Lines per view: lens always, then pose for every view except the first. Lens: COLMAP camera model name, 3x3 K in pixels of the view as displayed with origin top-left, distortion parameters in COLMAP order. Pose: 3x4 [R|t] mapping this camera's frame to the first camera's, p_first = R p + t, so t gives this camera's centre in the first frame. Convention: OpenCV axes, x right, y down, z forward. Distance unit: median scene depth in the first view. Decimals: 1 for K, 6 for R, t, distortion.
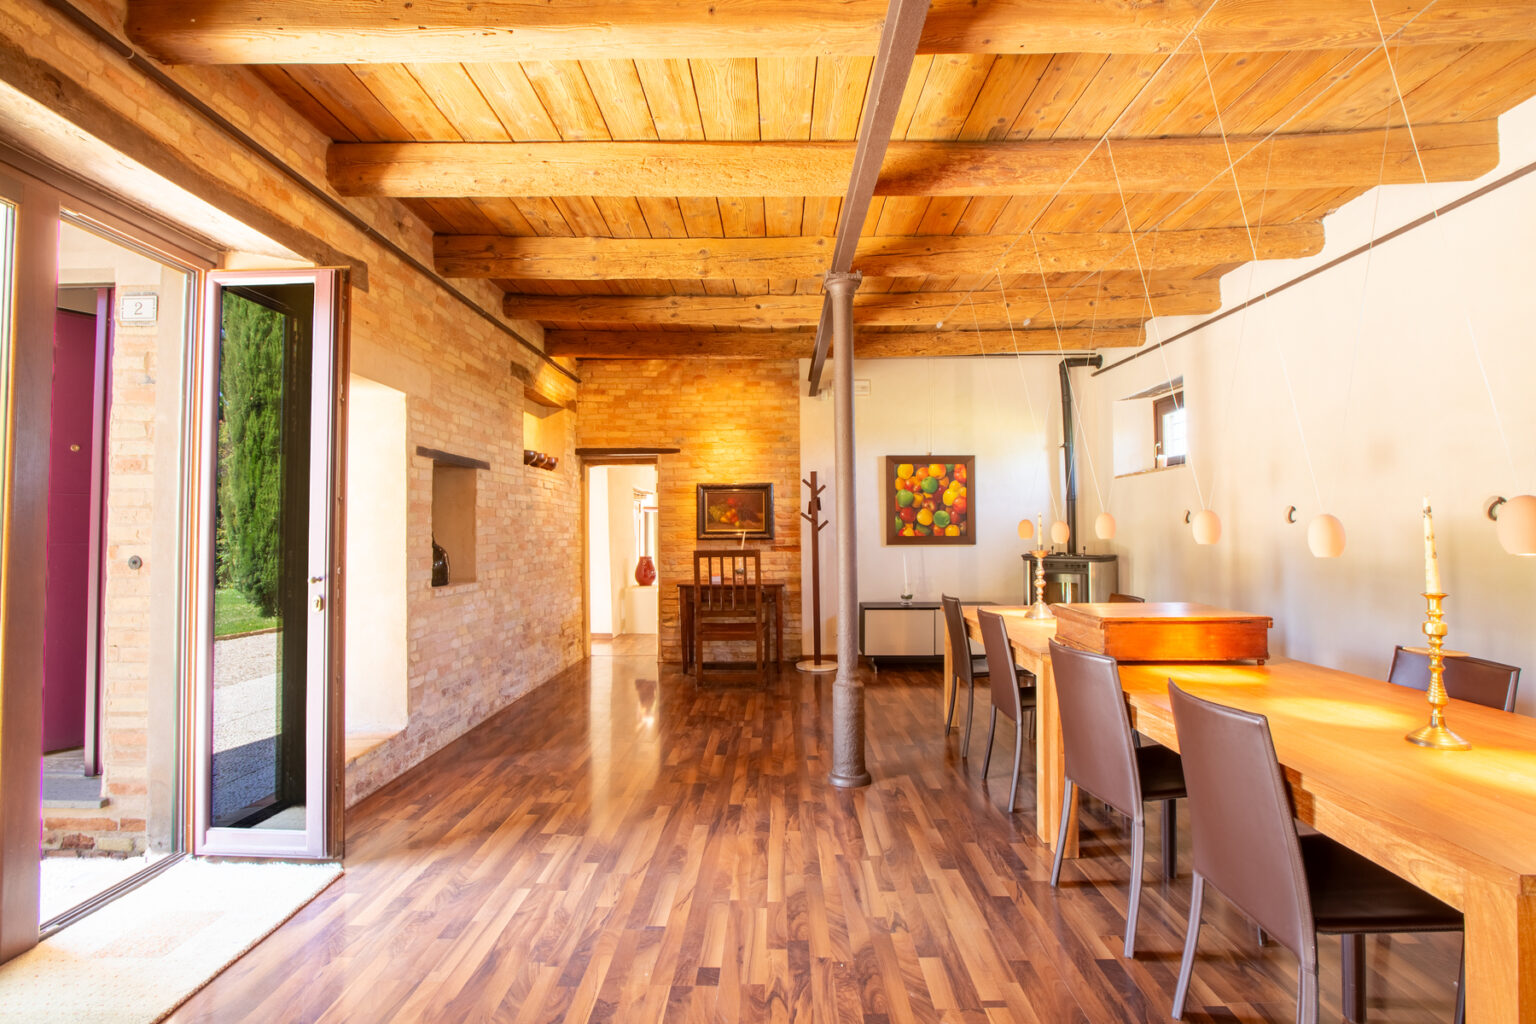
lens RADIAL K [[711.4, 0, 761.7], [0, 711.4, 509.5], [0, 0, 1]] dist [-0.069605, 0.033171]
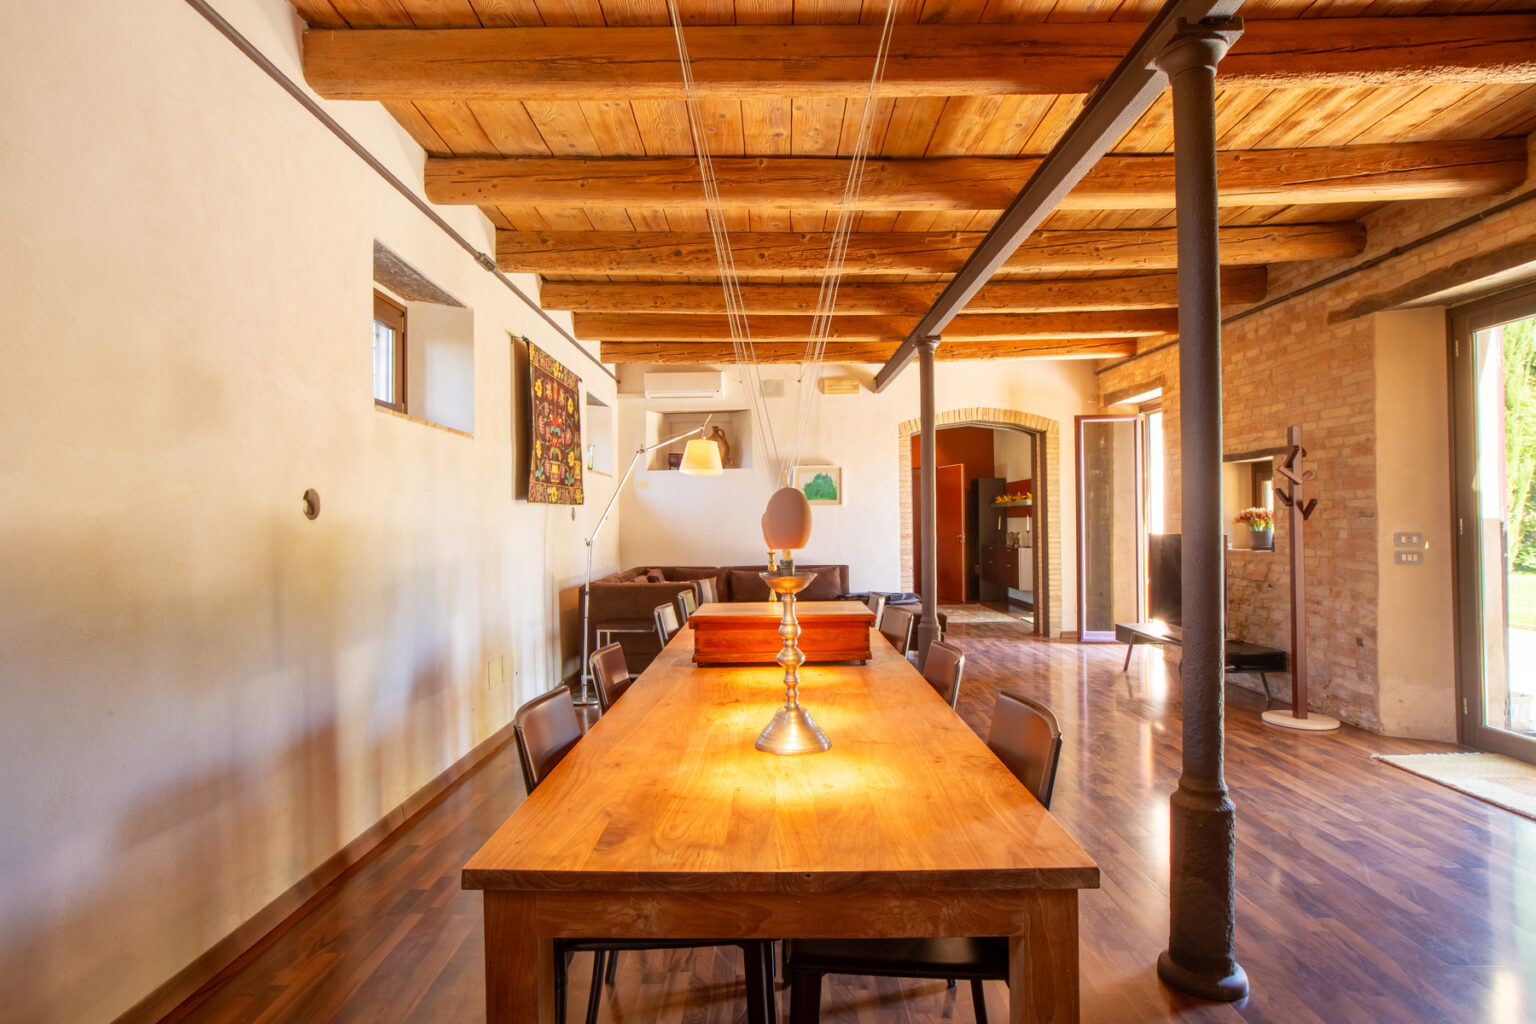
lens RADIAL K [[805.9, 0, 766.9], [0, 805.9, 511.4], [0, 0, 1]] dist [-0.066354, 0.044064]
pose [[-0.999802, 0.016695, -0.010856, 0.233328], [0.017178, 0.998792, -0.046044, 0.024958], [0.010074, -0.046221, -0.998880, 0.823423]]
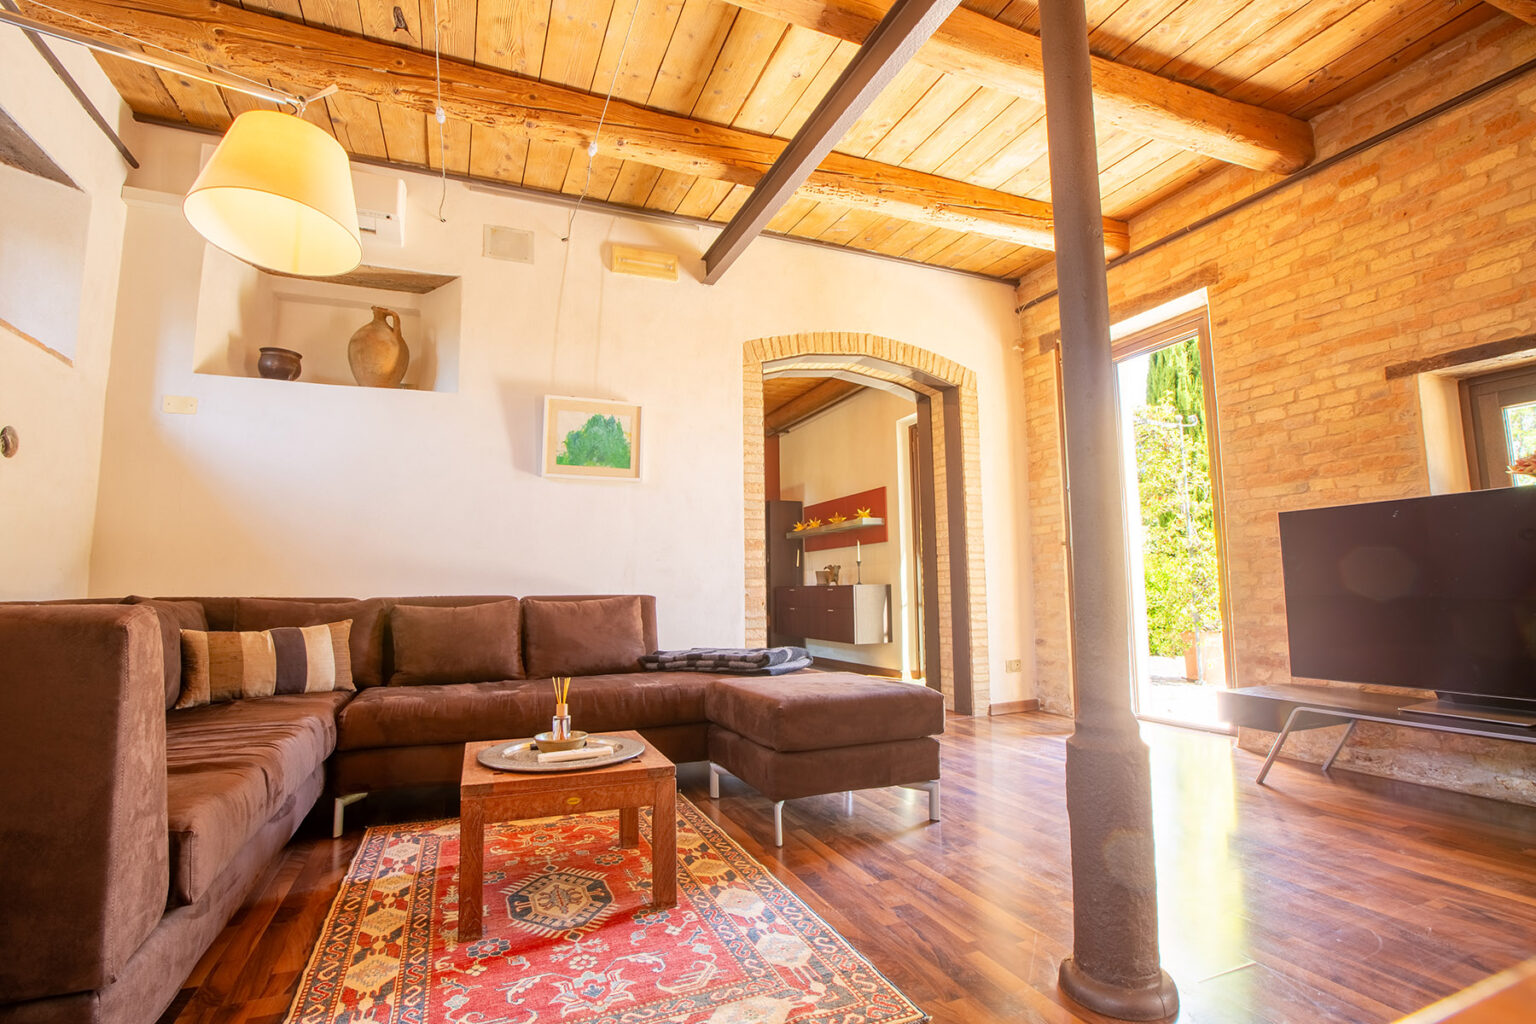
lens RADIAL K [[711.4, 0, 761.7], [0, 711.4, 509.5], [0, 0, 1]] dist [-0.069605, 0.033171]
pose [[-0.917493, -0.029806, -0.396634, 0.237742], [0.028970, 0.989532, -0.141375, 0.064711], [0.396696, -0.141202, -0.907025, 0.149547]]
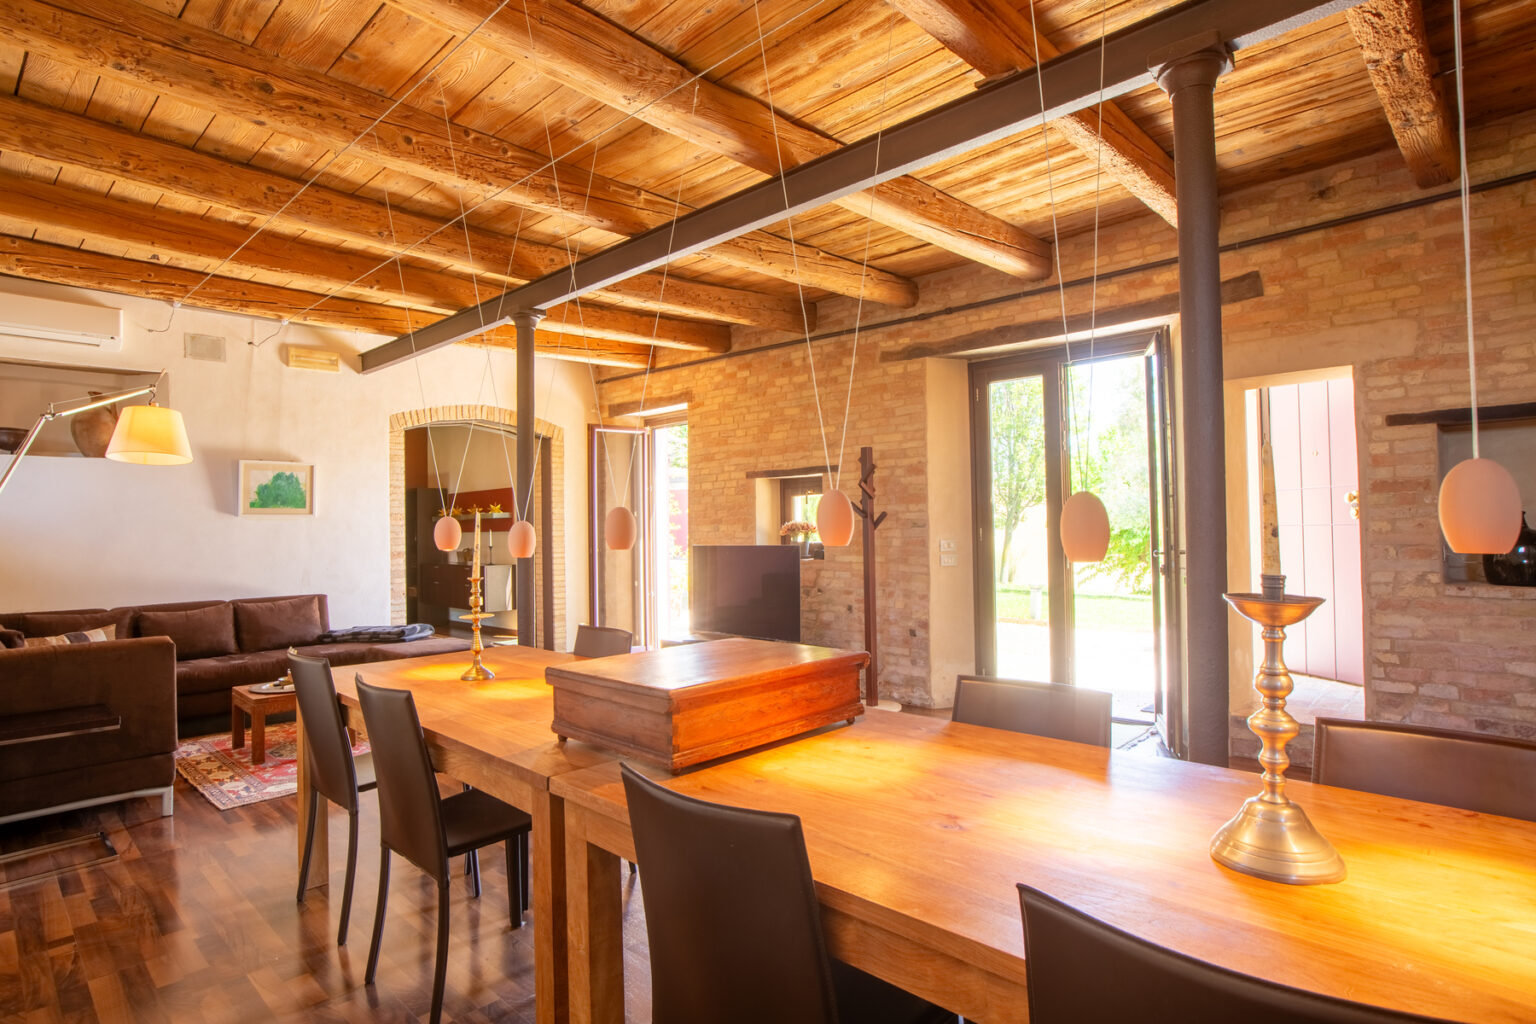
lens RADIAL K [[805.9, 0, 766.9], [0, 805.9, 511.4], [0, 0, 1]] dist [-0.066354, 0.044064]
pose [[-0.682382, 0.002263, -0.730992, 0.412674], [0.046241, 0.998126, -0.040077, 0.017247], [0.729532, -0.061149, -0.681208, 0.606360]]
